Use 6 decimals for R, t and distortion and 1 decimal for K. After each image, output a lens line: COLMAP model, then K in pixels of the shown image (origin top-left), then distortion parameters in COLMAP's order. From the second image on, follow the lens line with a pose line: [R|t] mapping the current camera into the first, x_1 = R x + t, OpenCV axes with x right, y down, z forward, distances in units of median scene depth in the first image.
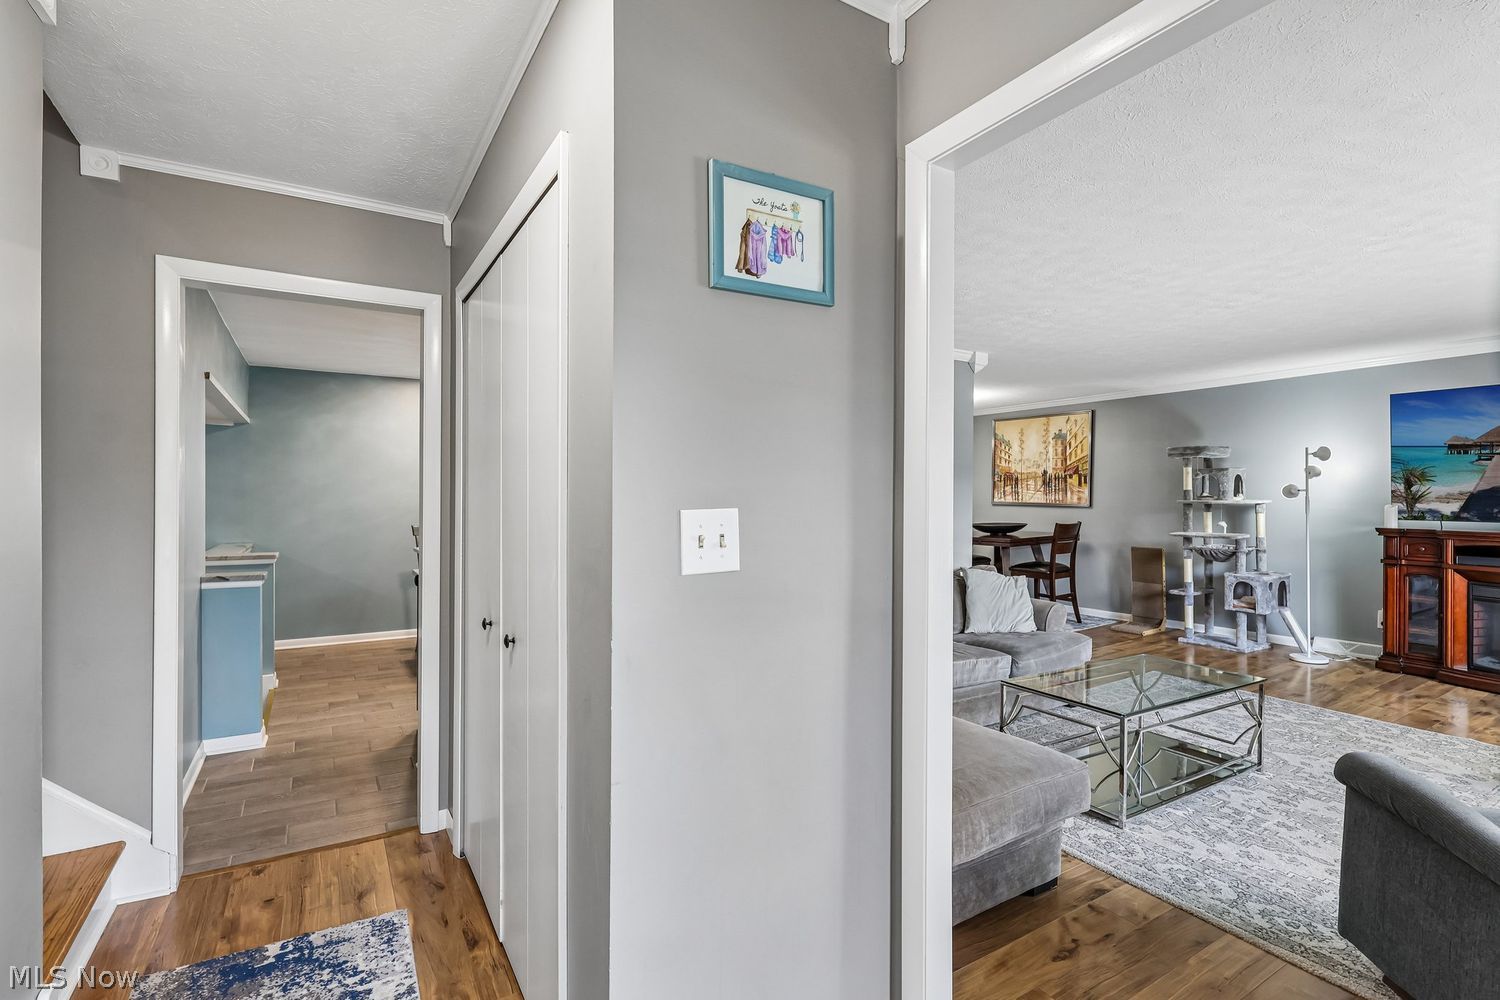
lens RADIAL K [[697.4, 0, 750.0], [0, 697.4, 500.0], [0, 0, 1]] dist [0.000332, 0.000723]
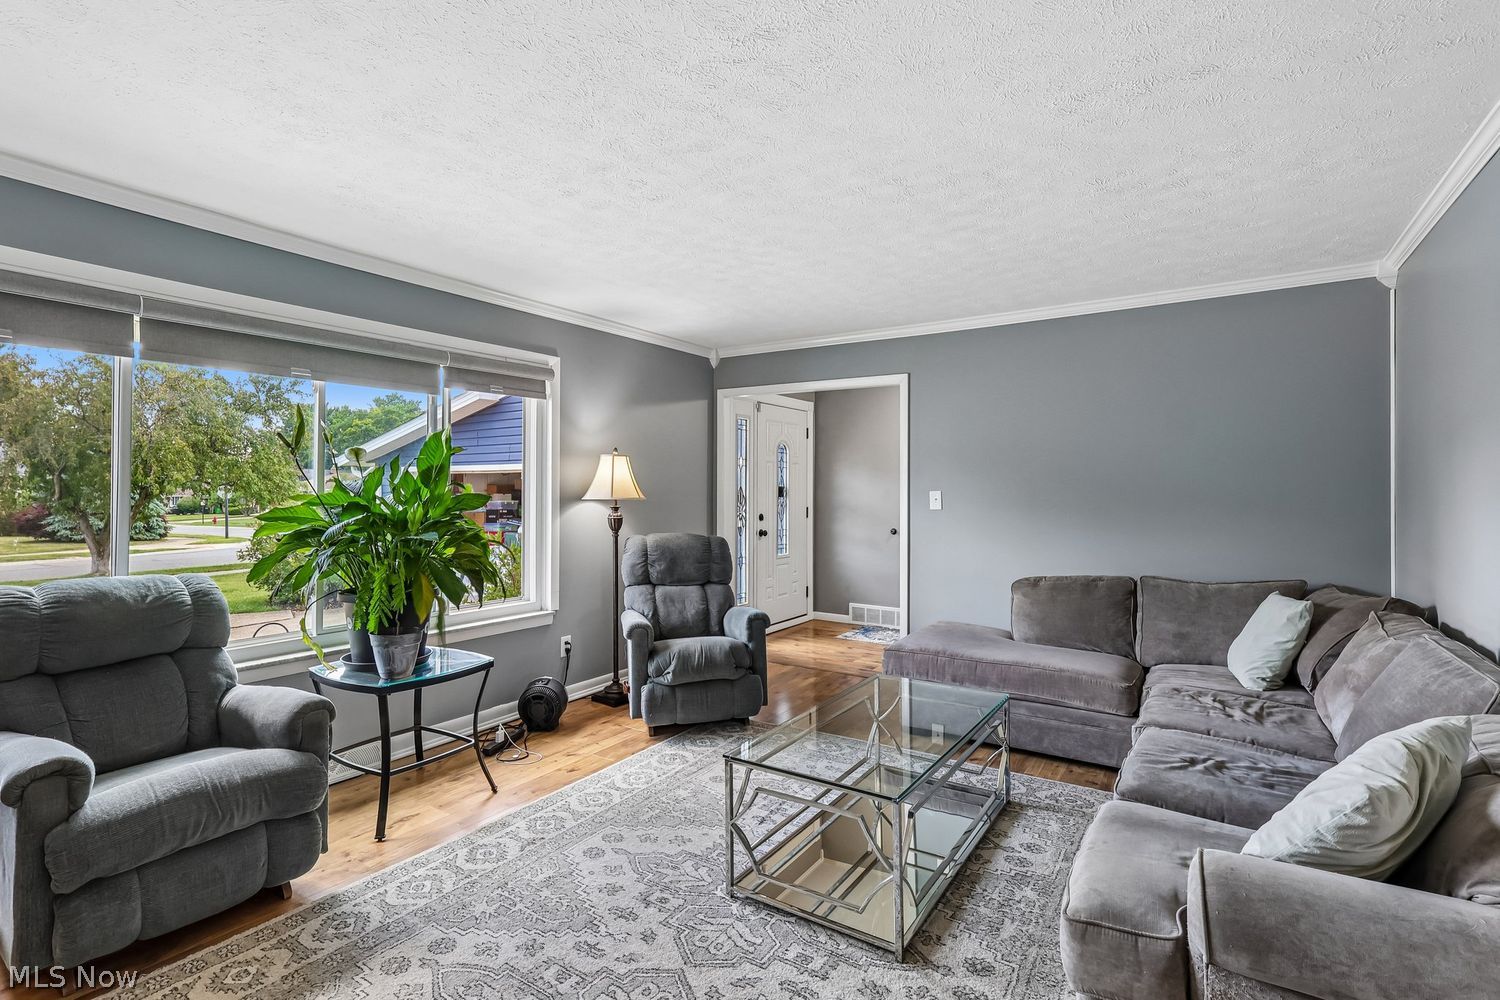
lens RADIAL K [[707.4, 0, 742.8], [0, 707.4, 474.2], [0, 0, 1]] dist [0.000124, 0.000276]
pose [[-0.913722, -0.012561, -0.406145, 0.562194], [-0.003685, 0.999737, -0.022630, 0.001222], [0.406322, -0.019181, -0.913529, 0.917324]]
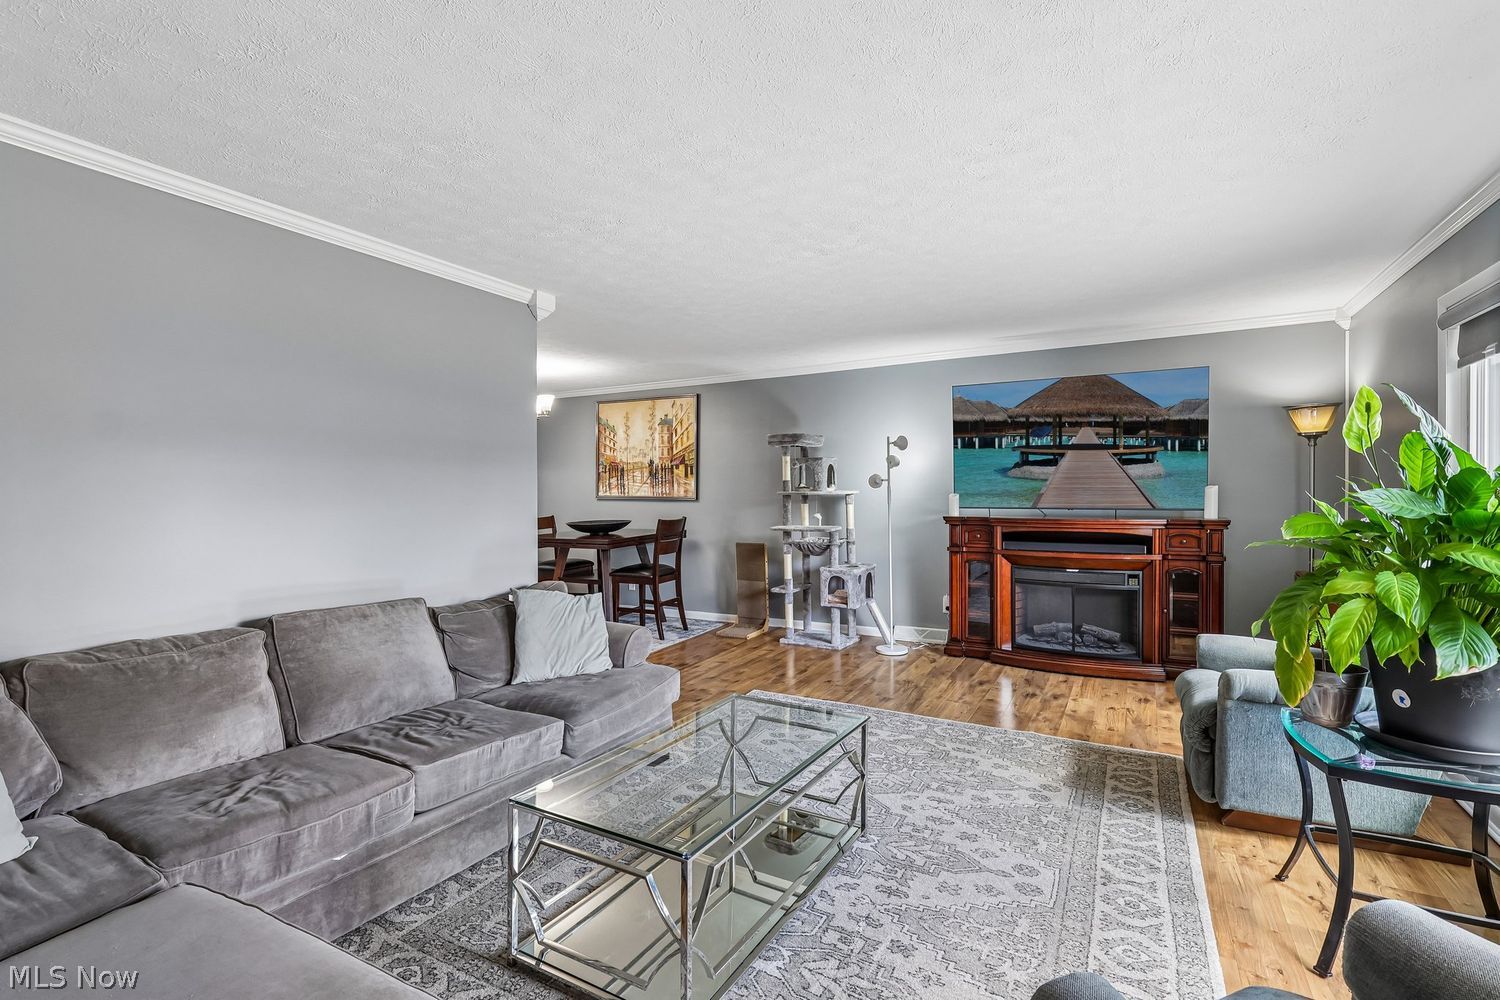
lens RADIAL K [[695.6, 0, 749.4], [0, 695.6, 505.7], [0, 0, 1]] dist [0.002192, 0.000278]
pose [[0.877212, -0.018262, 0.479757, 0.142176], [0.011677, 0.999792, 0.016706, 0.003341], [-0.479962, -0.009053, 0.877243, 0.215352]]
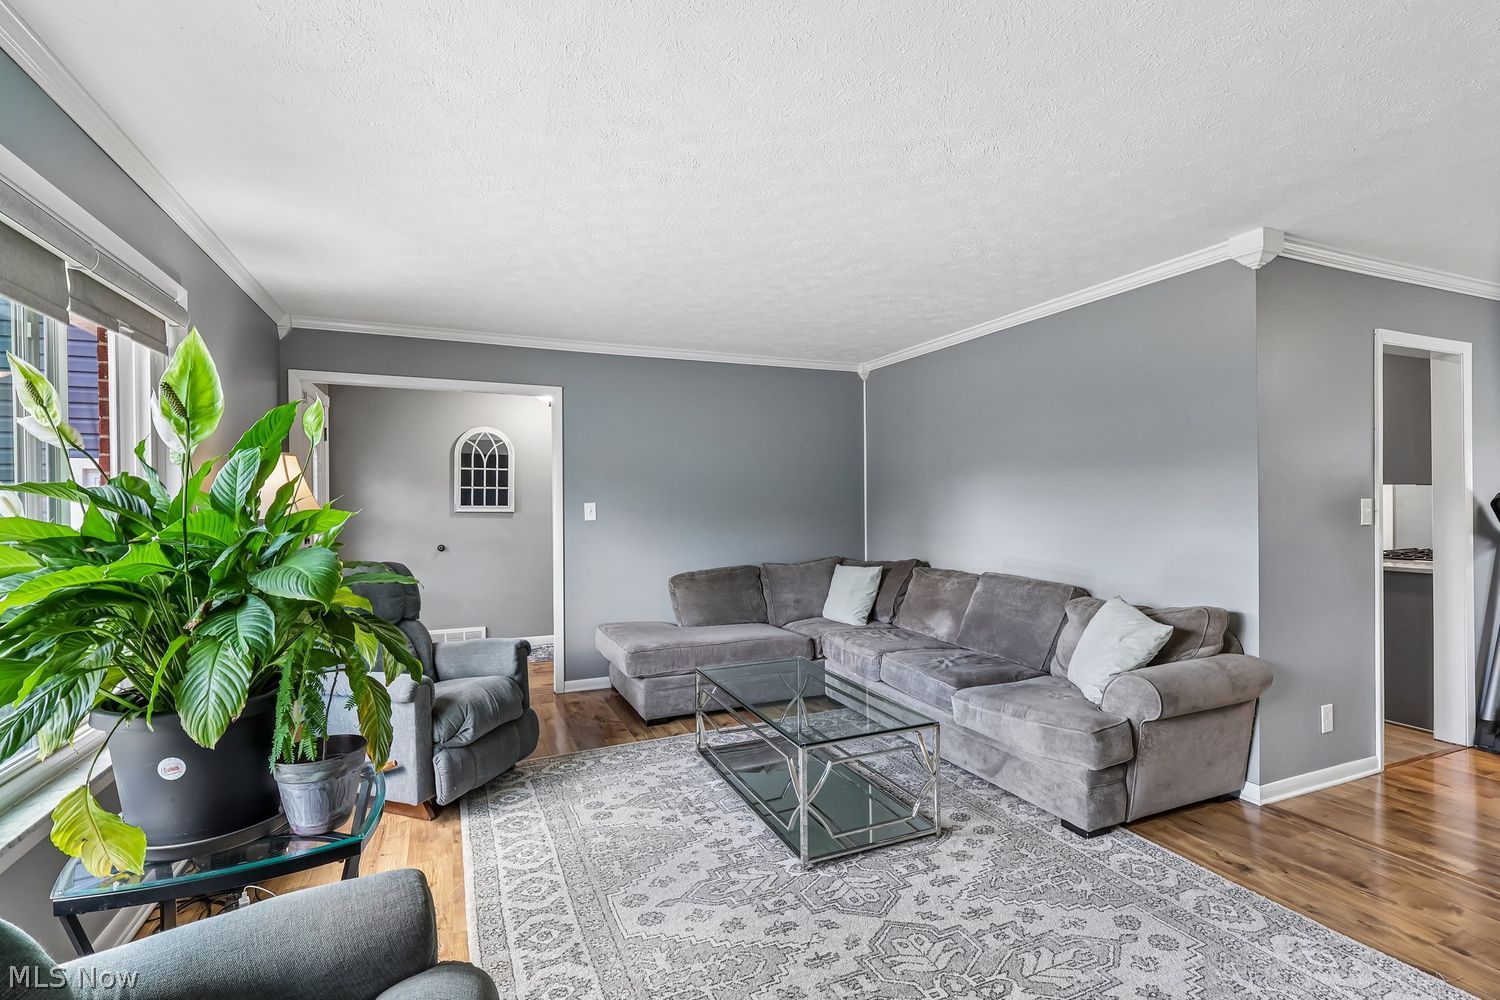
lens RADIAL K [[693.1, 0, 745.9], [0, 693.1, 501.2], [0, 0, 1]] dist [-0.000355, 0.000134]
pose [[-0.155857, -0.001410, -0.987779, 0.819308], [0.007289, 0.999970, -0.002577, 0.002718], [0.987753, -0.007602, -0.155842, 0.593895]]
